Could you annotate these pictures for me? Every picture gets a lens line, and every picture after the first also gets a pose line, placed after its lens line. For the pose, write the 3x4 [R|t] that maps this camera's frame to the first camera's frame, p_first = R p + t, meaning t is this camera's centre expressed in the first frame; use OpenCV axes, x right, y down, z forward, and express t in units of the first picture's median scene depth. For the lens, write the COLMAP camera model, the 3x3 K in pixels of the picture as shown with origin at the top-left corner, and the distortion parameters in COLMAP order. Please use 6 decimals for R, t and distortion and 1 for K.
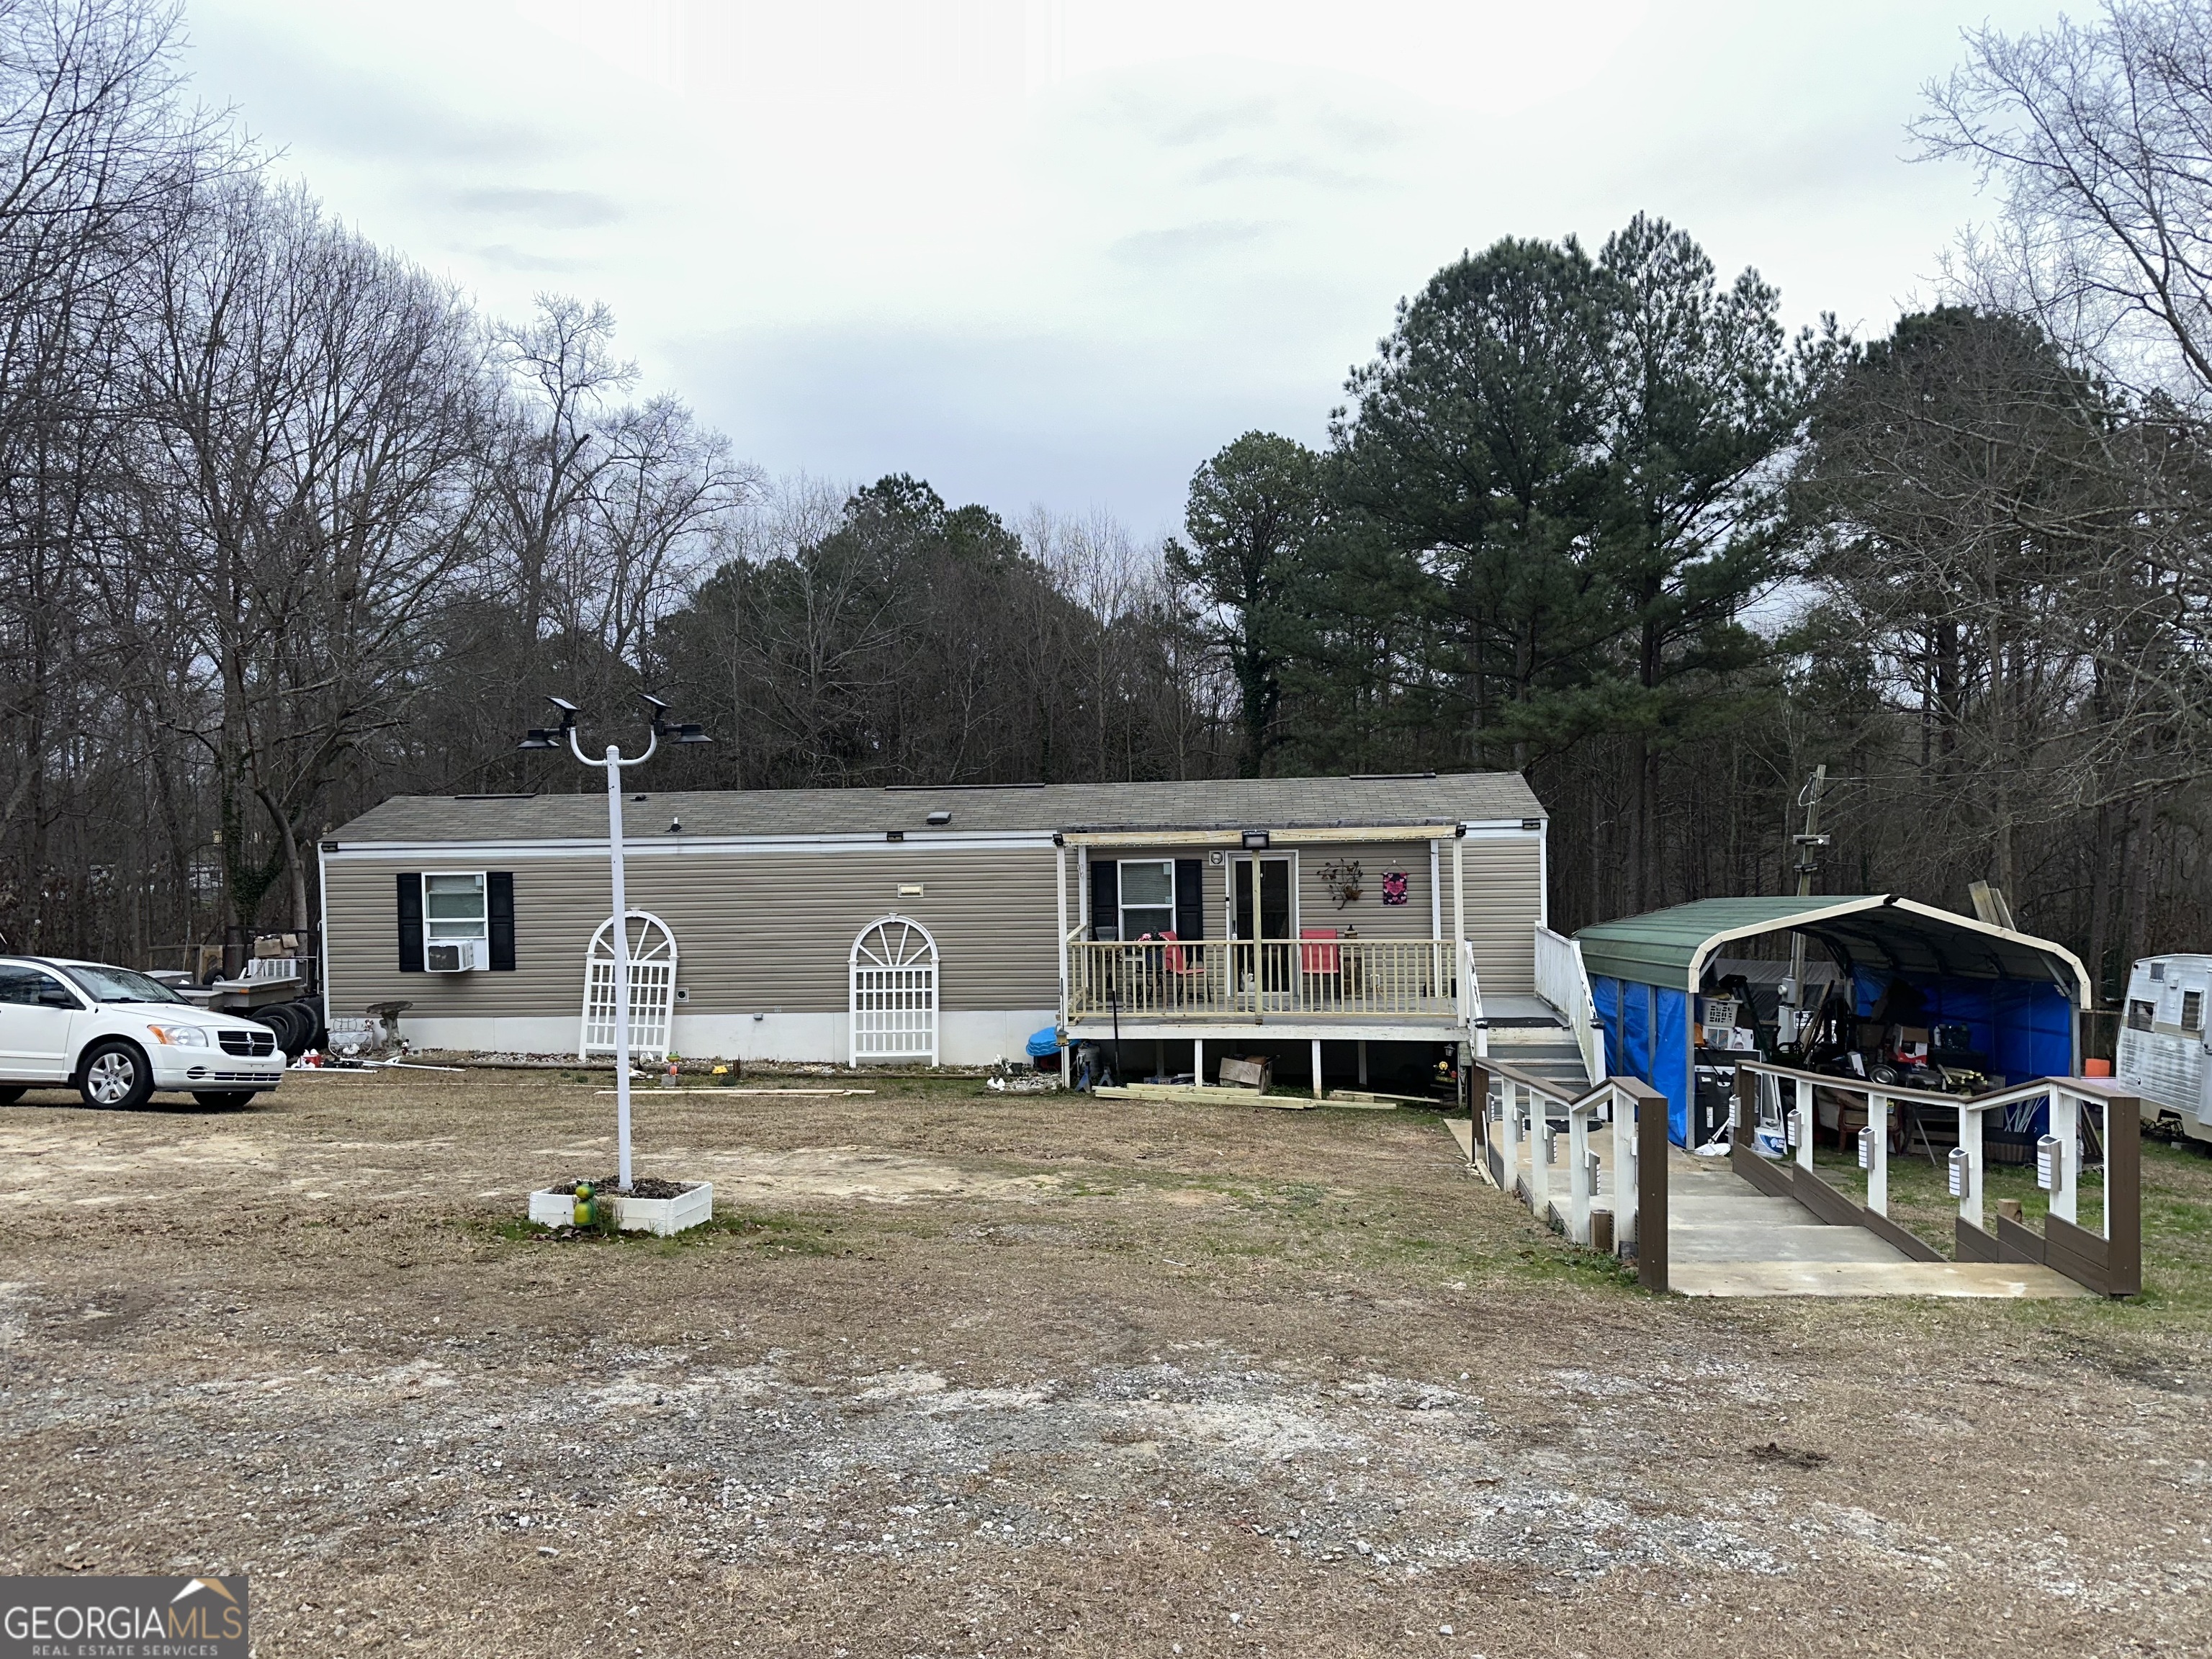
lens RADIAL K [[1534.6, 0, 1090.8], [0, 1534.6, 830.8], [0, 0, 1]] dist [0.119249, -0.139868]
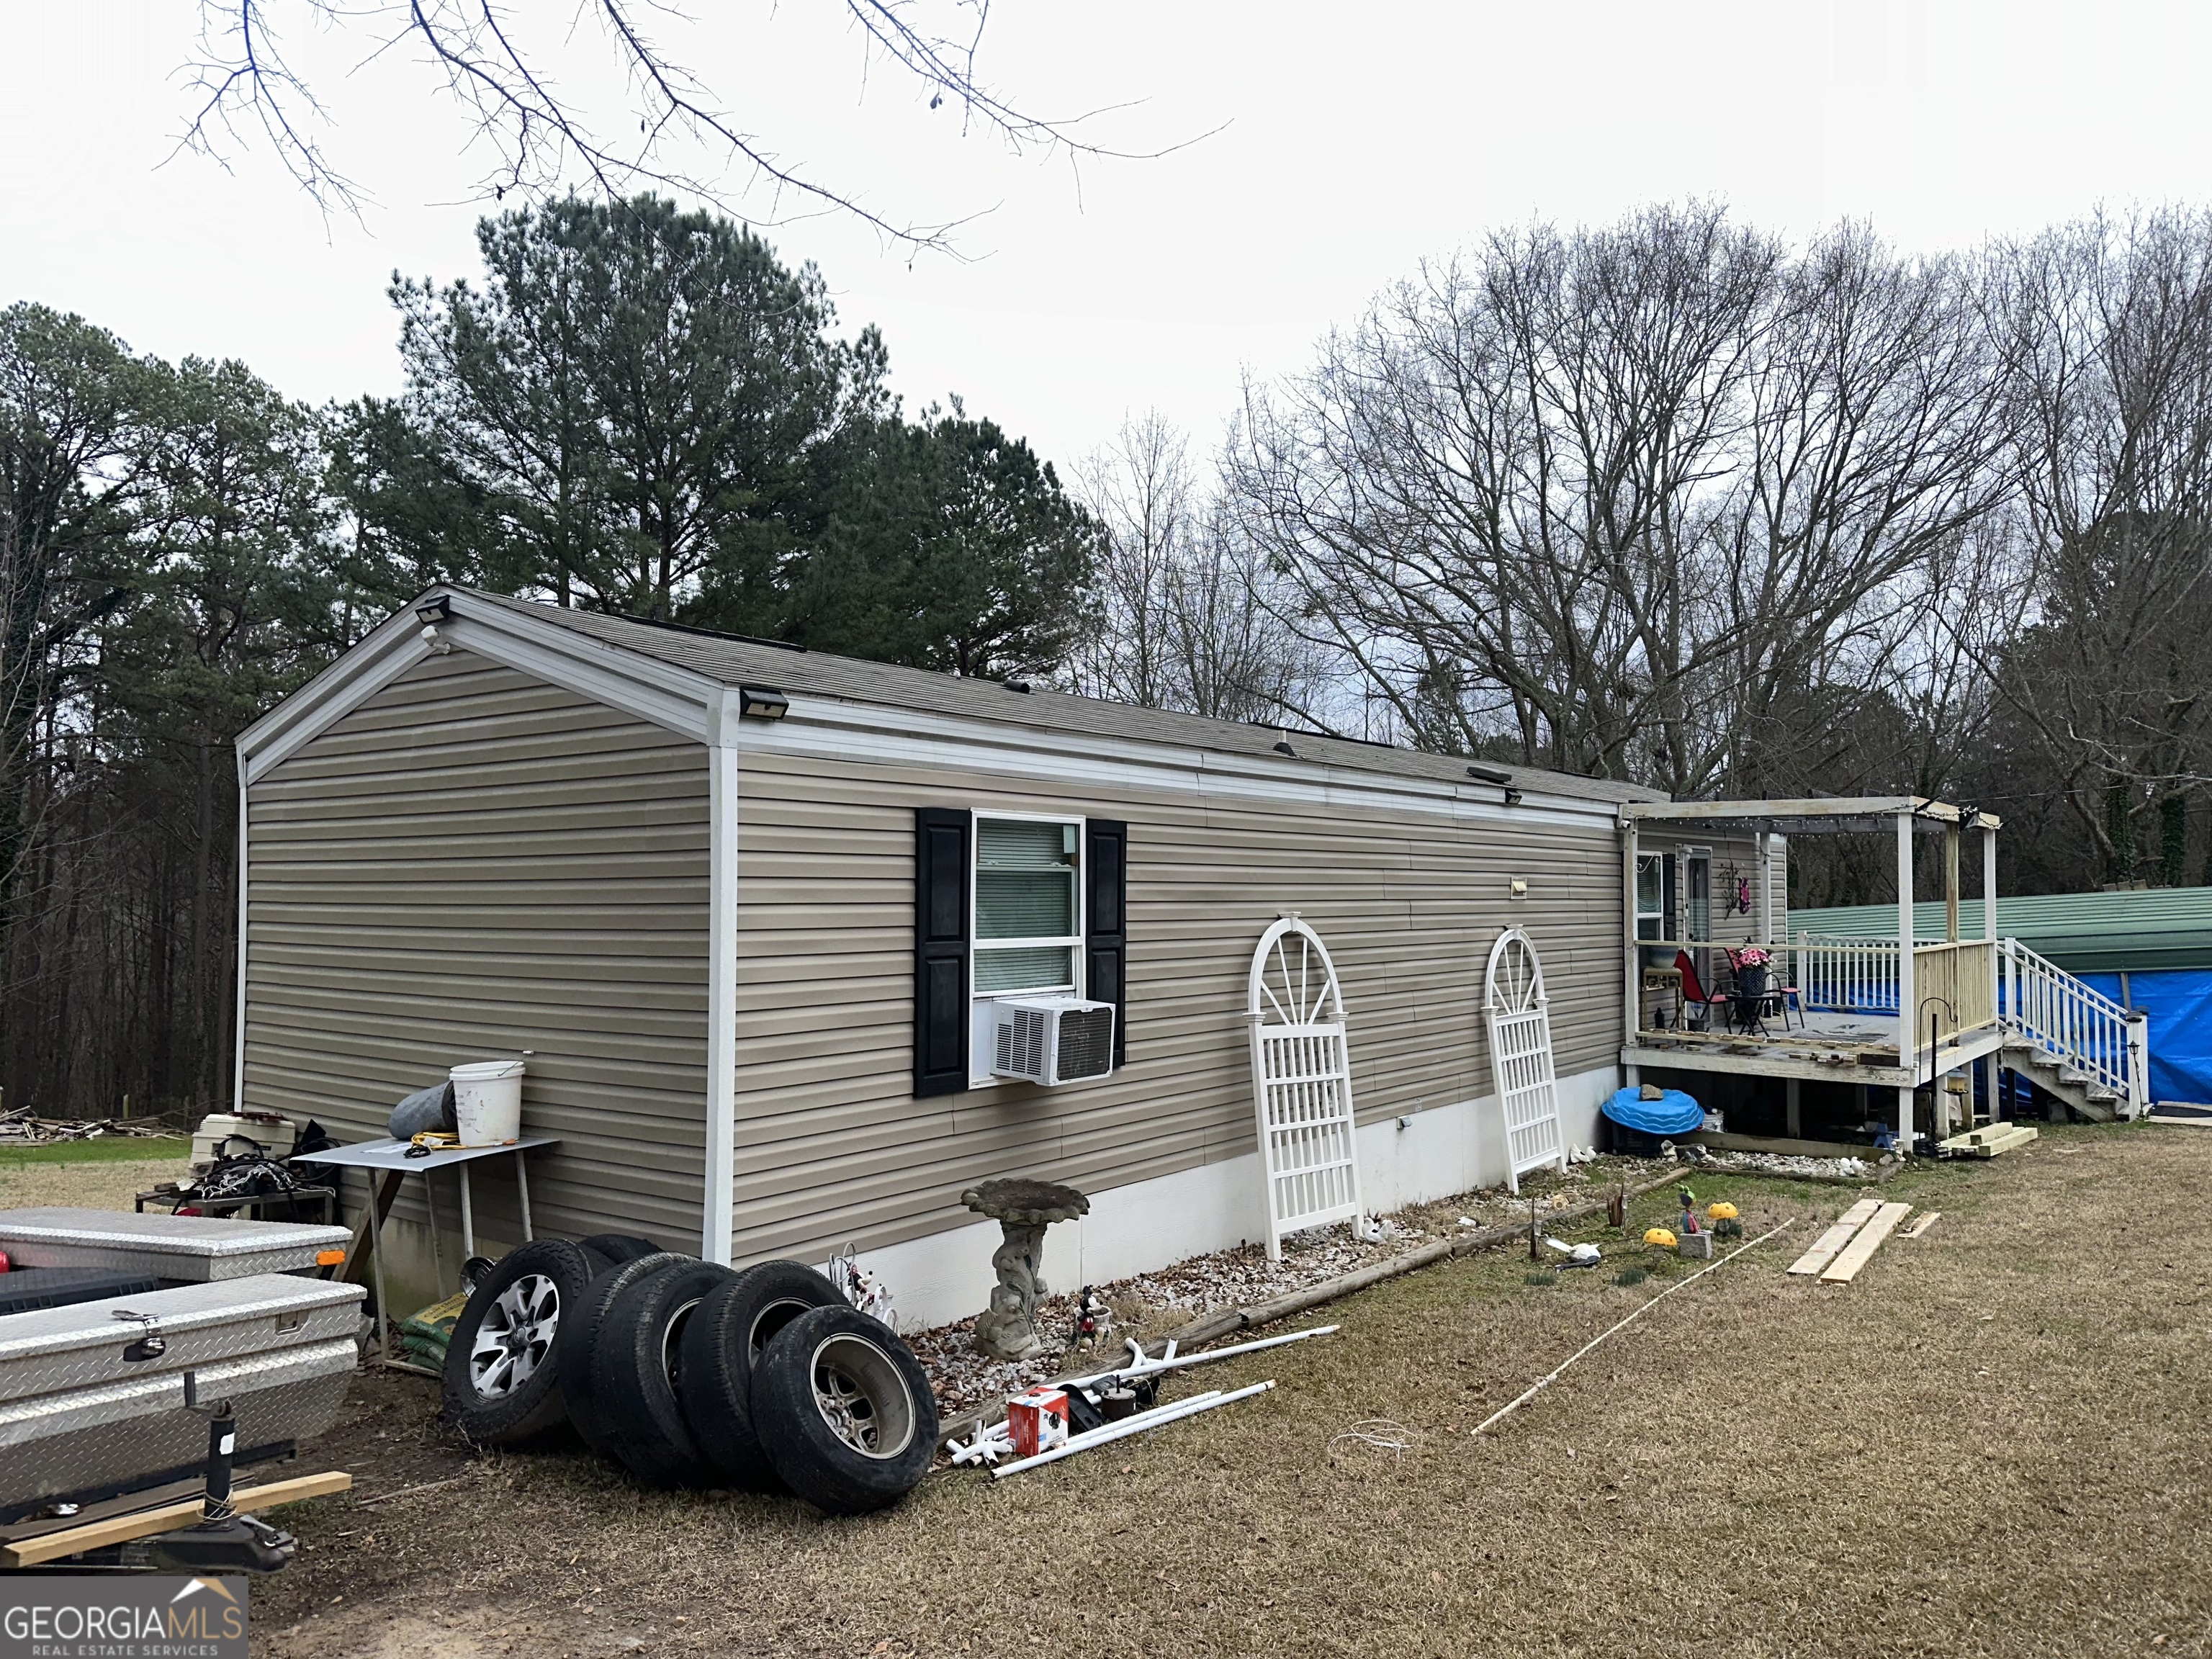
lens RADIAL K [[1534.6, 0, 1090.8], [0, 1534.6, 830.8], [0, 0, 1]] dist [0.119249, -0.139868]
pose [[0.520963, 0.054097, 0.851863, -0.721643], [-0.001770, 0.998056, -0.062298, 0.054130], [-0.853578, 0.030947, 0.520046, 0.810990]]
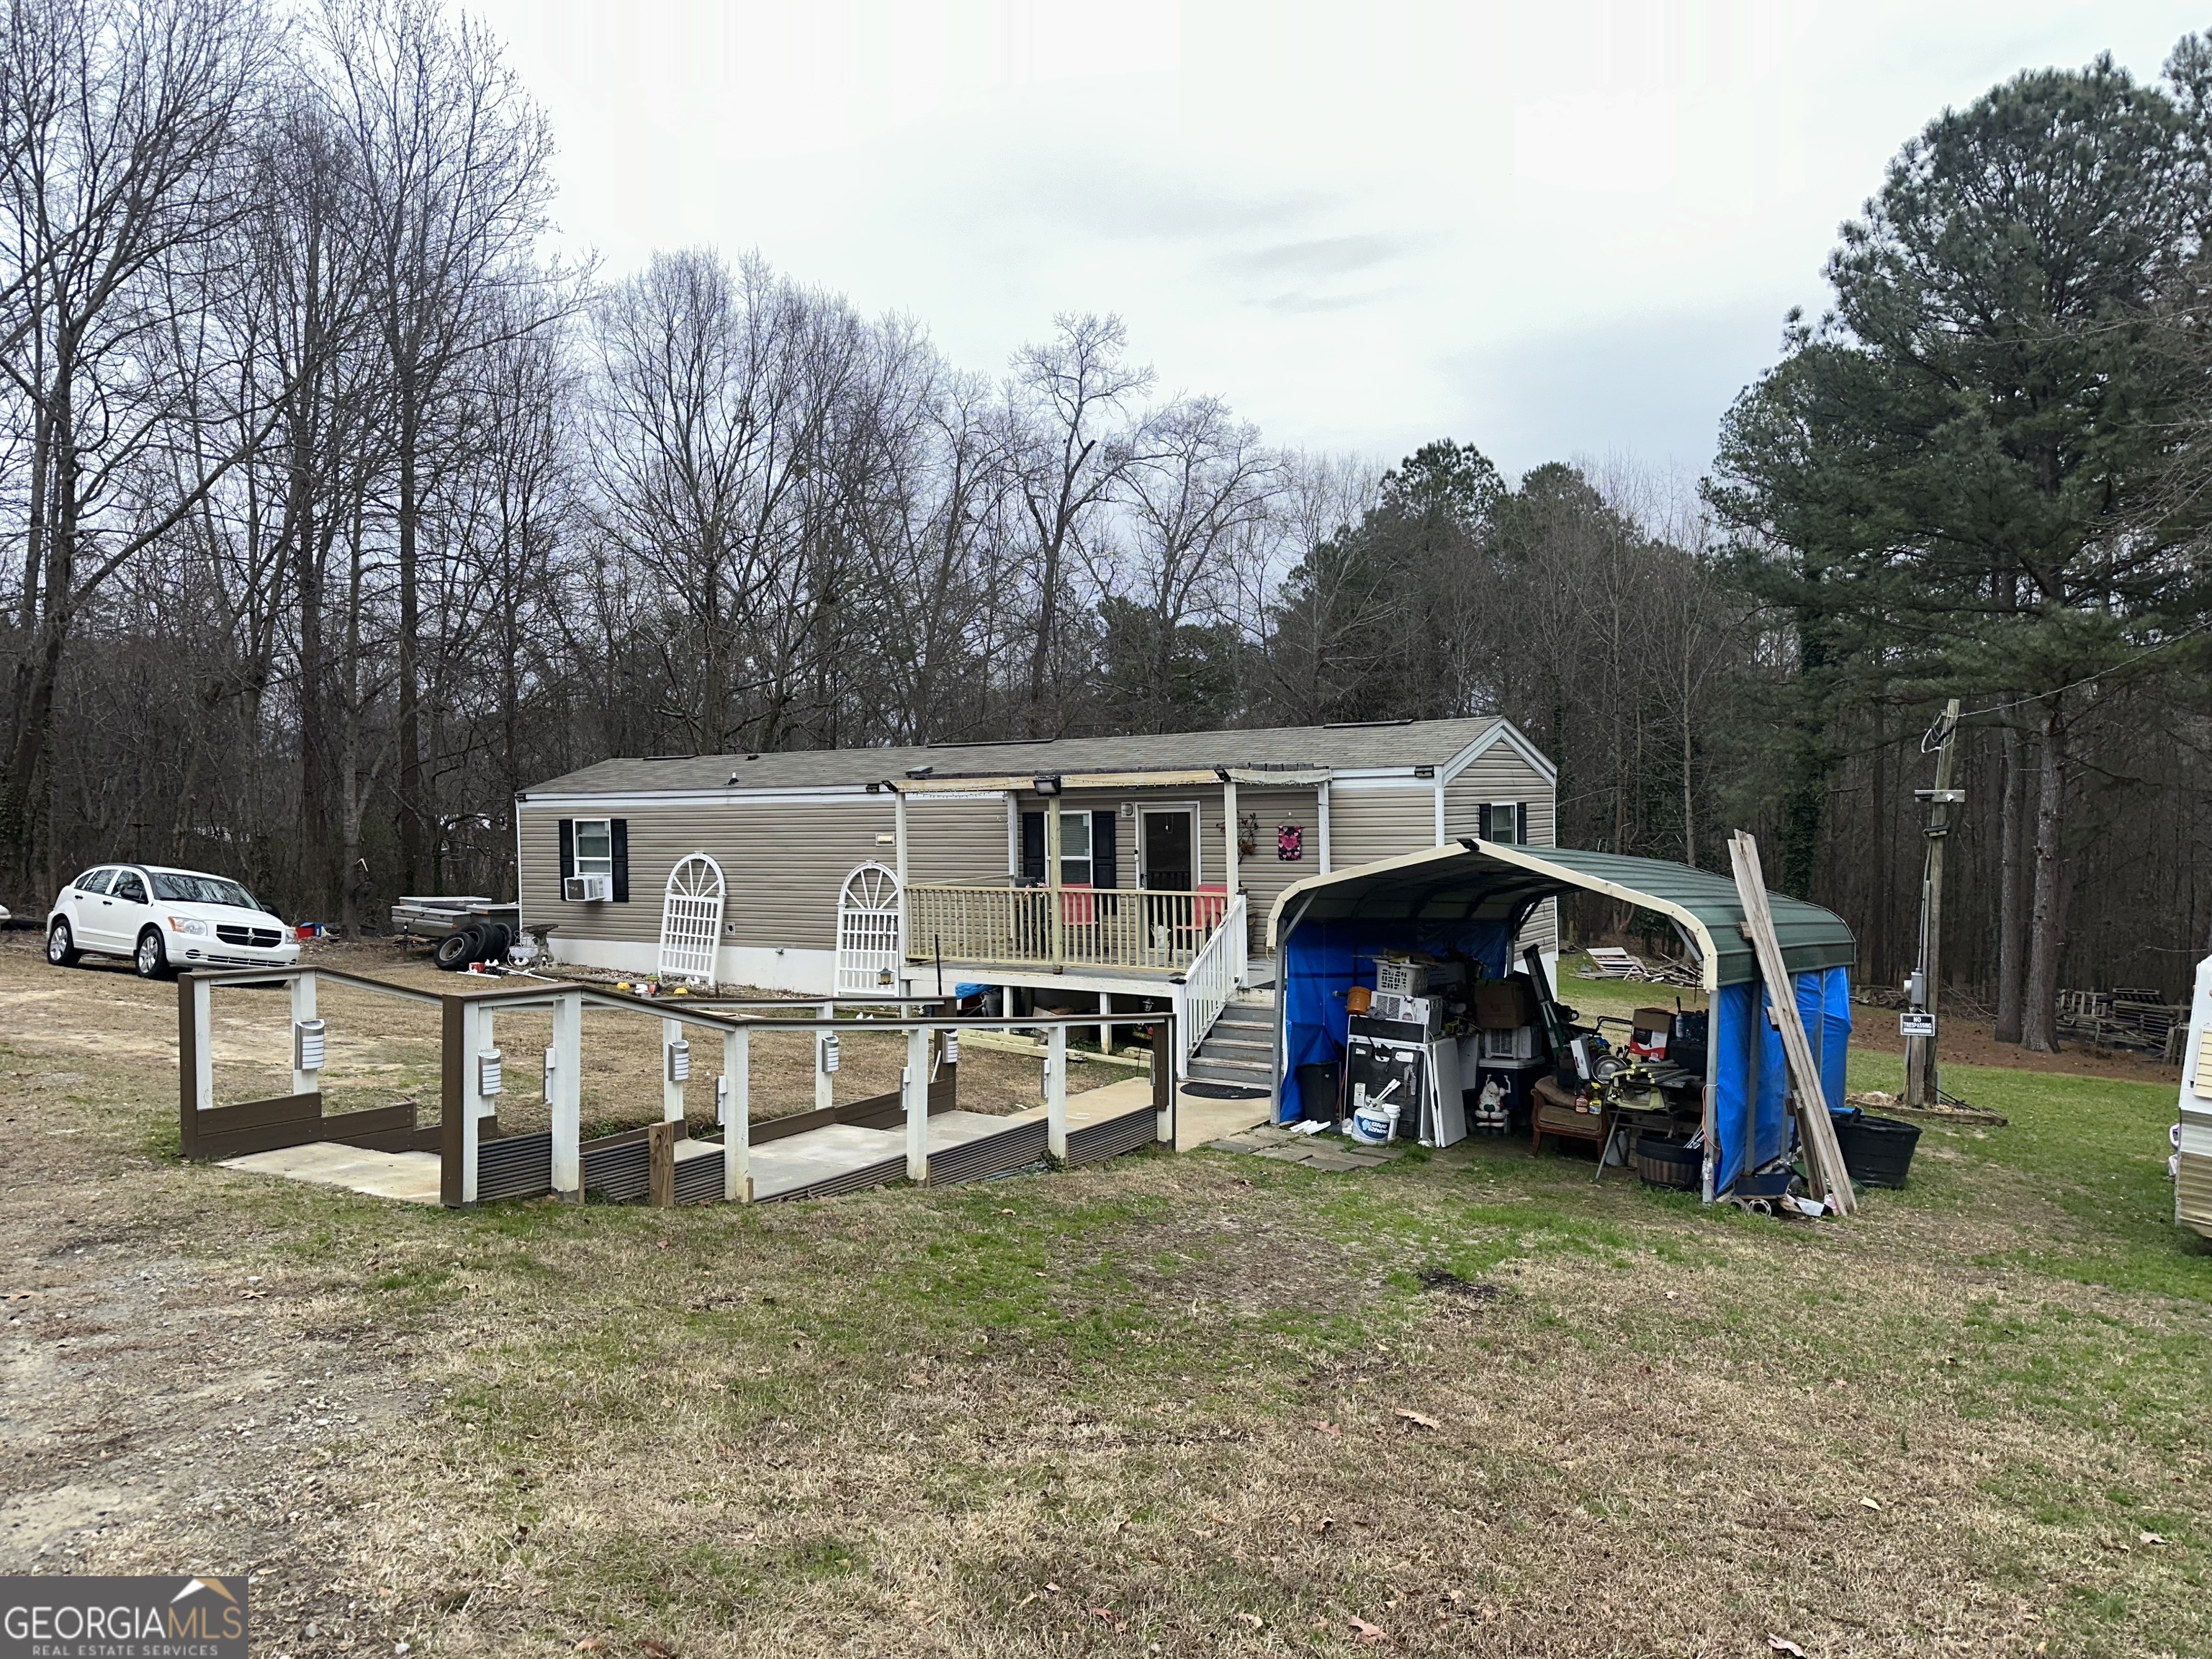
lens RADIAL K [[1534.6, 0, 1090.8], [0, 1534.6, 830.8], [0, 0, 1]] dist [0.119249, -0.139868]
pose [[0.884390, 0.011700, -0.466602, 0.498930], [-0.007884, 0.999918, 0.010129, 0.020697], [0.466682, -0.005280, 0.884410, 0.122878]]
